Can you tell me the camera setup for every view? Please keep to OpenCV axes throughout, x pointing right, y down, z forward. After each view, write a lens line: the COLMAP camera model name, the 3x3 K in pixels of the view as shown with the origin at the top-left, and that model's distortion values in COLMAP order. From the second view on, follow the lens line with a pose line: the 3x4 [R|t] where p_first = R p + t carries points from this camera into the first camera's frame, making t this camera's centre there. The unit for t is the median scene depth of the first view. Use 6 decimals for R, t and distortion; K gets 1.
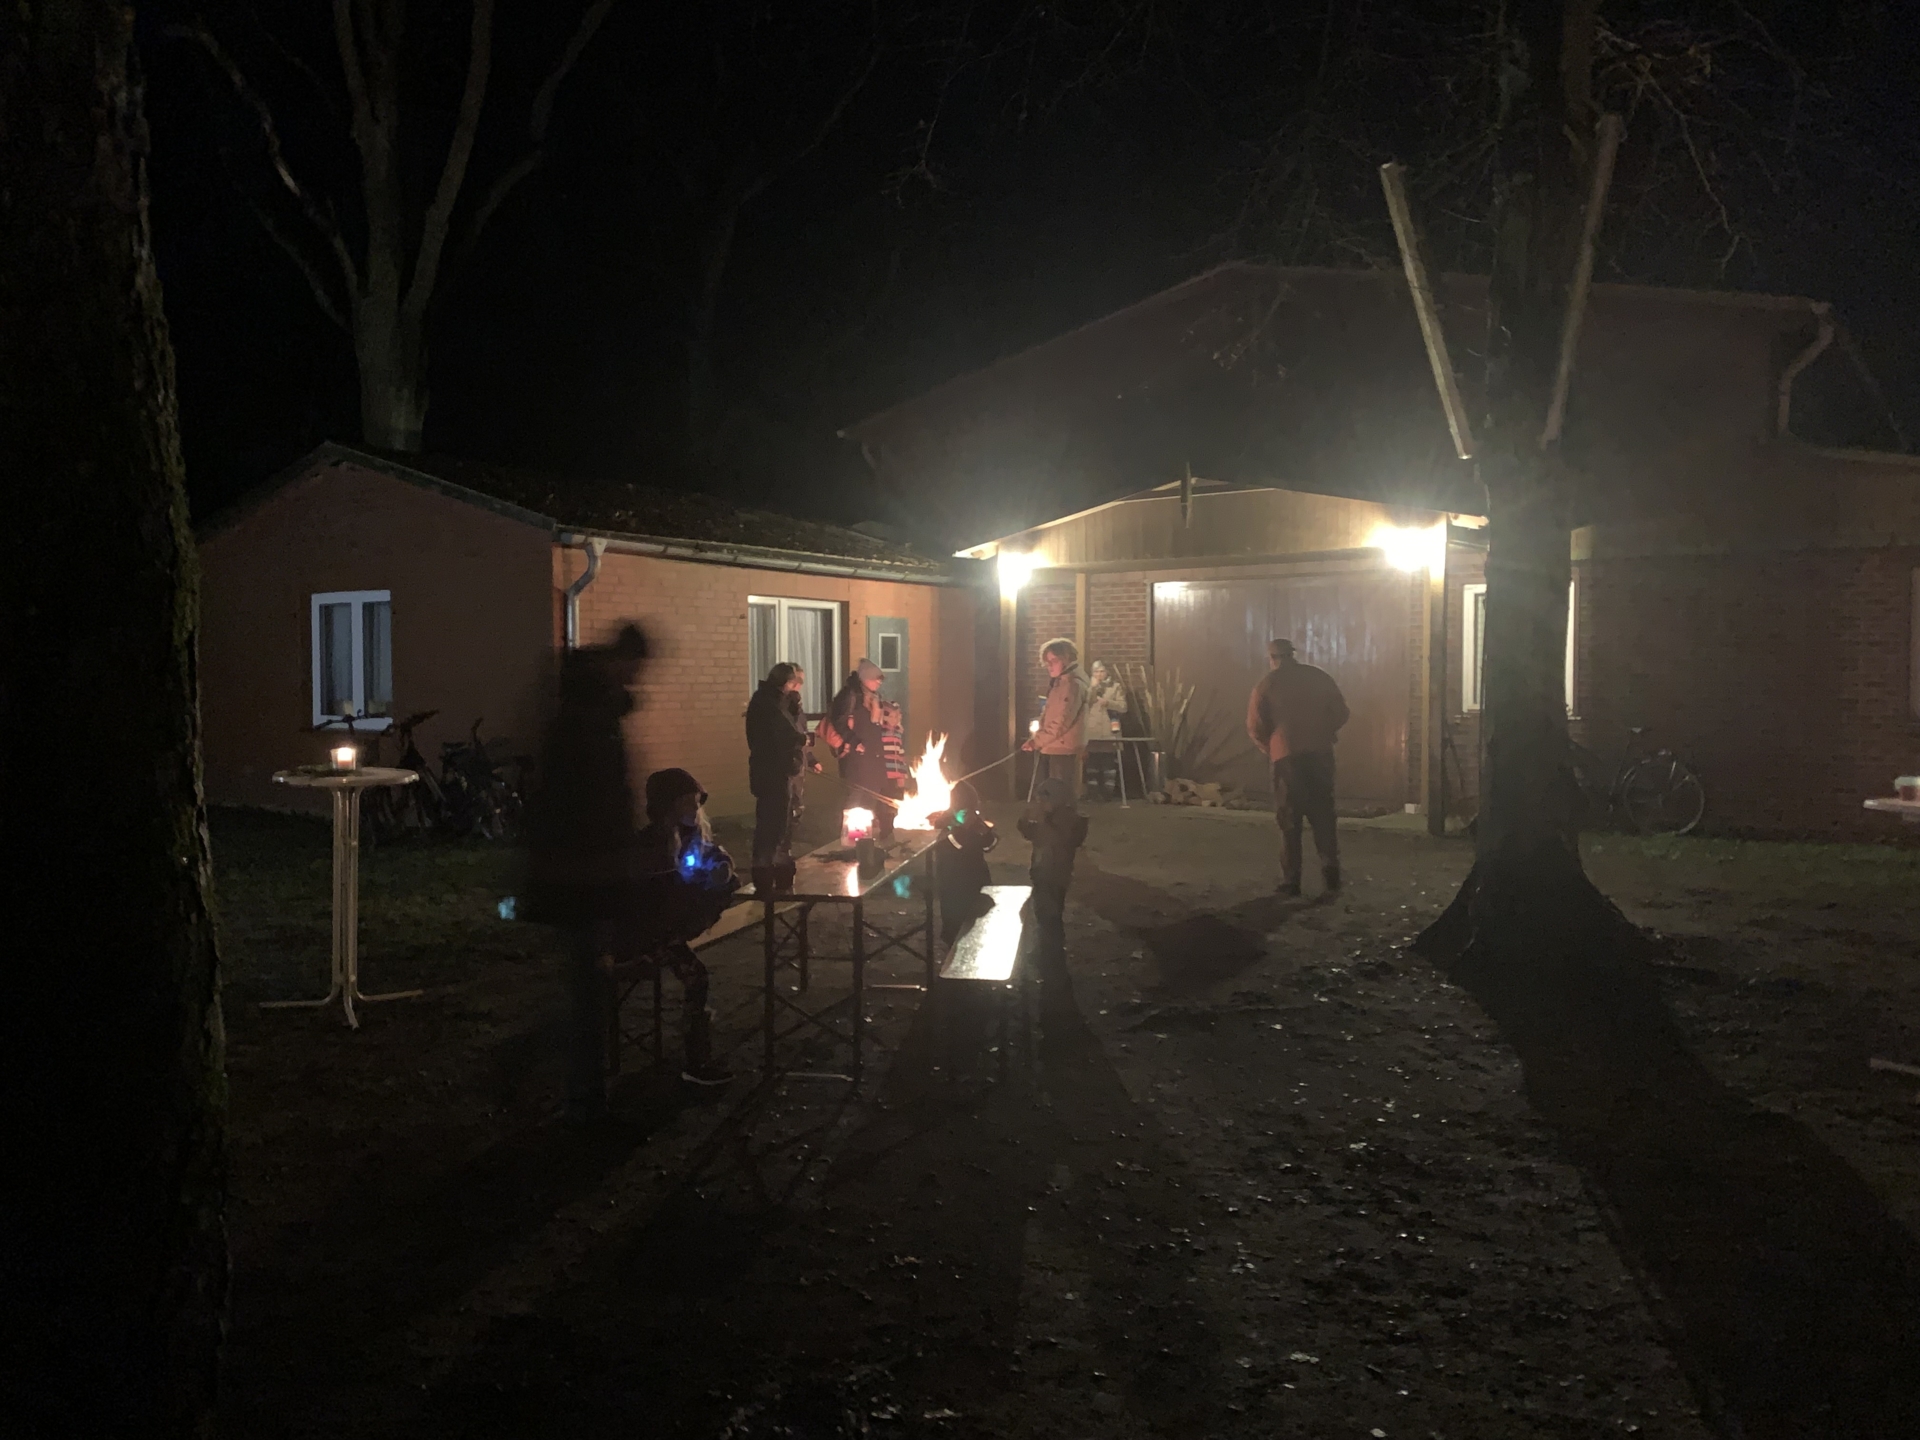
lens RADIAL K [[1461.6, 0, 960.0], [0, 1461.6, 720.0], [0, 0, 1]] dist [0.002670, -0.114323]
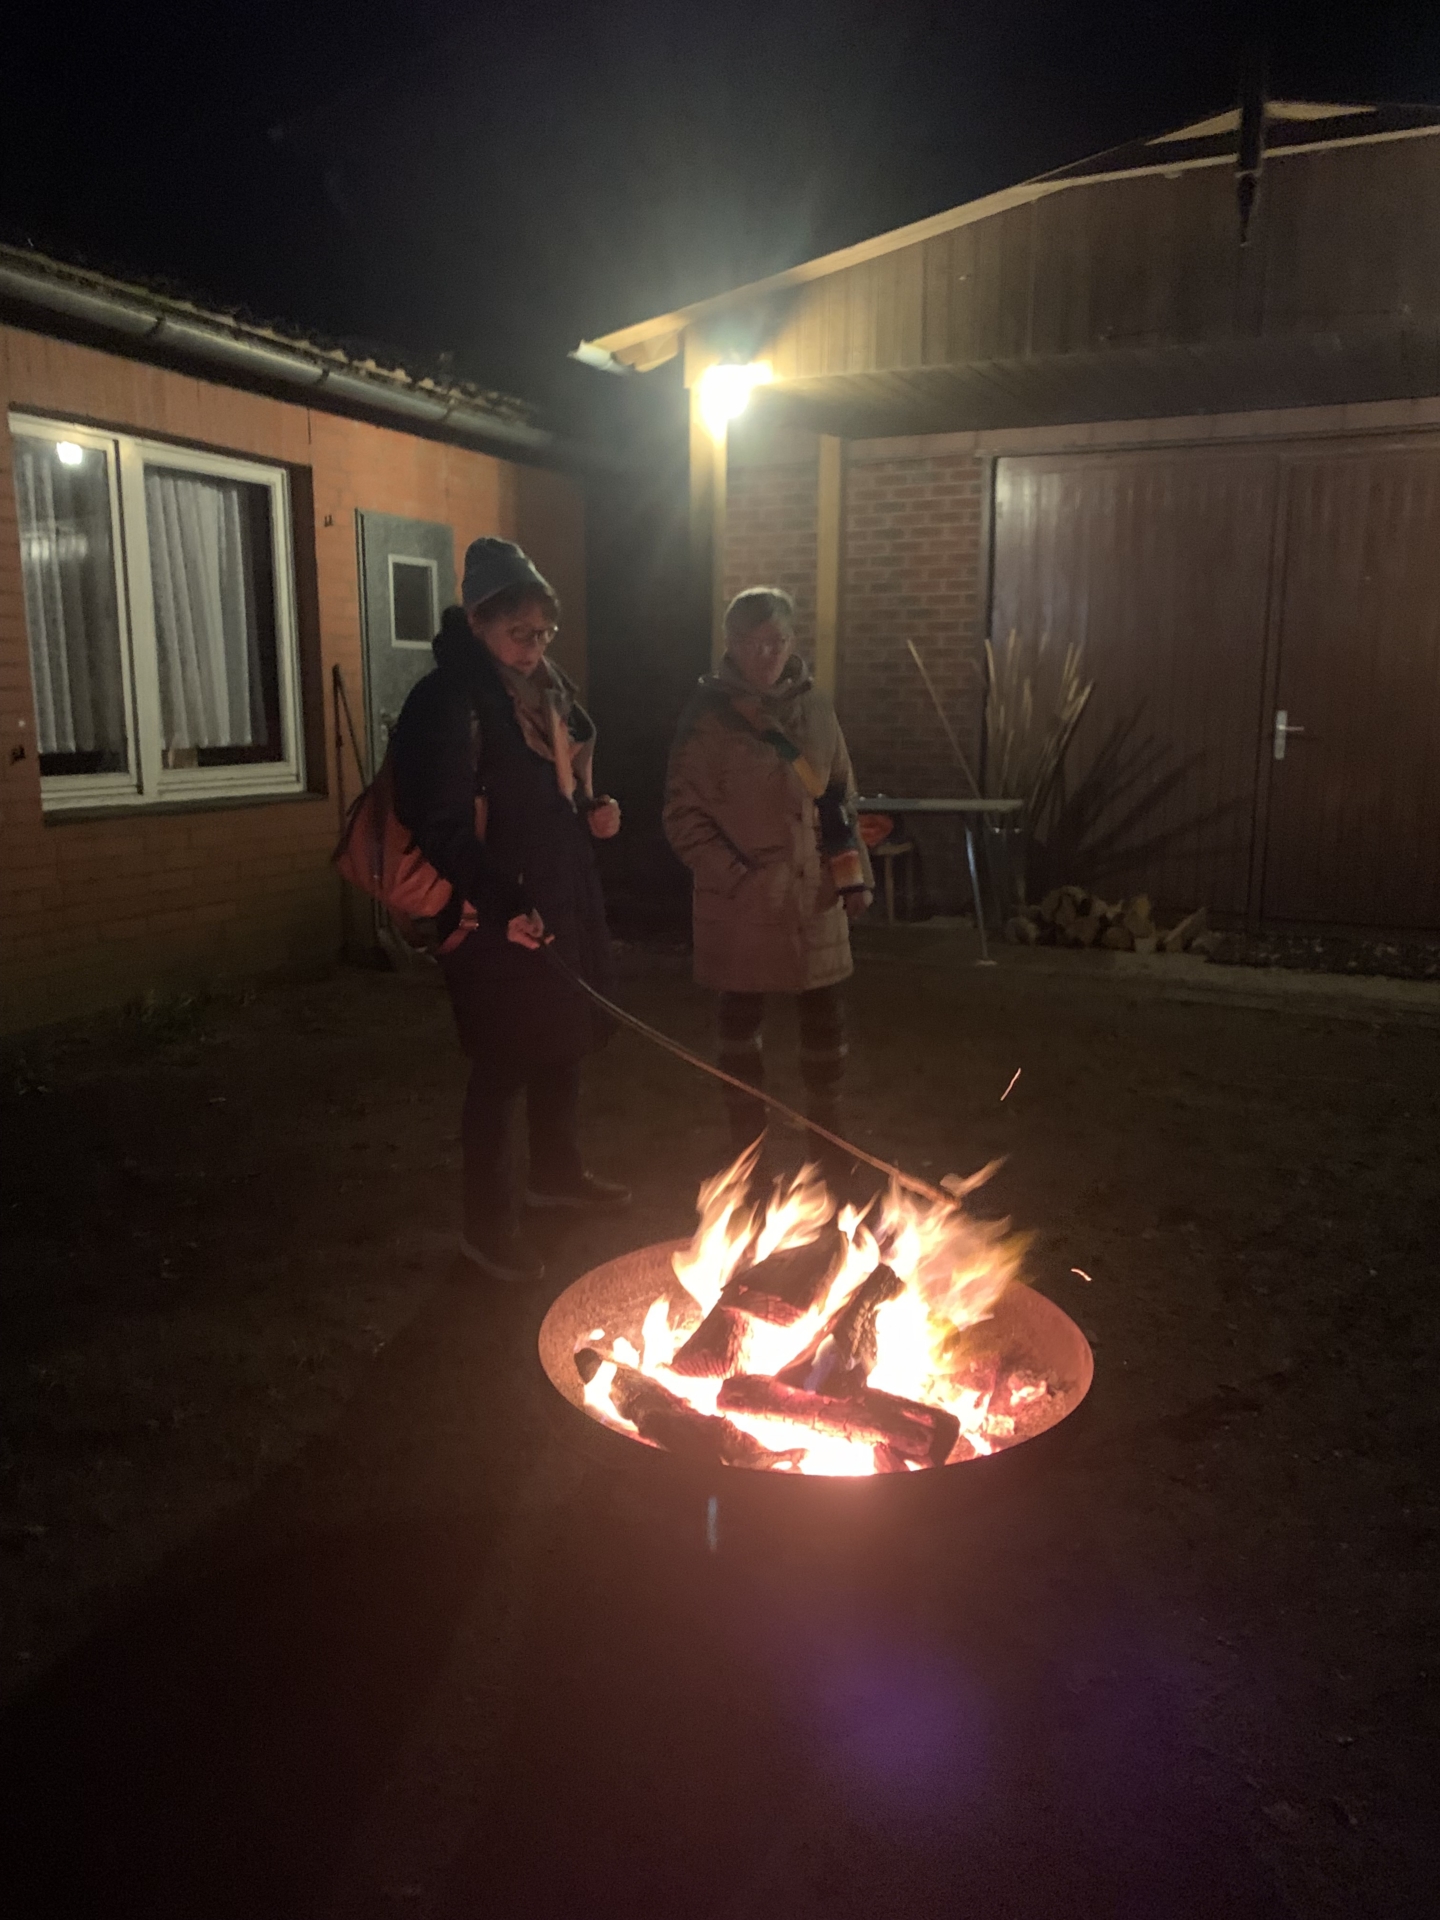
lens RADIAL K [[1461.6, 0, 720.0], [0, 1461.6, 960.0], [0, 0, 1]] dist [0.002670, -0.114323]
pose [[0.975633, -0.039282, 0.215863, -0.058059], [0.011439, 0.991611, 0.128751, 0.002391], [-0.219110, -0.123145, 0.967898, 0.574331]]
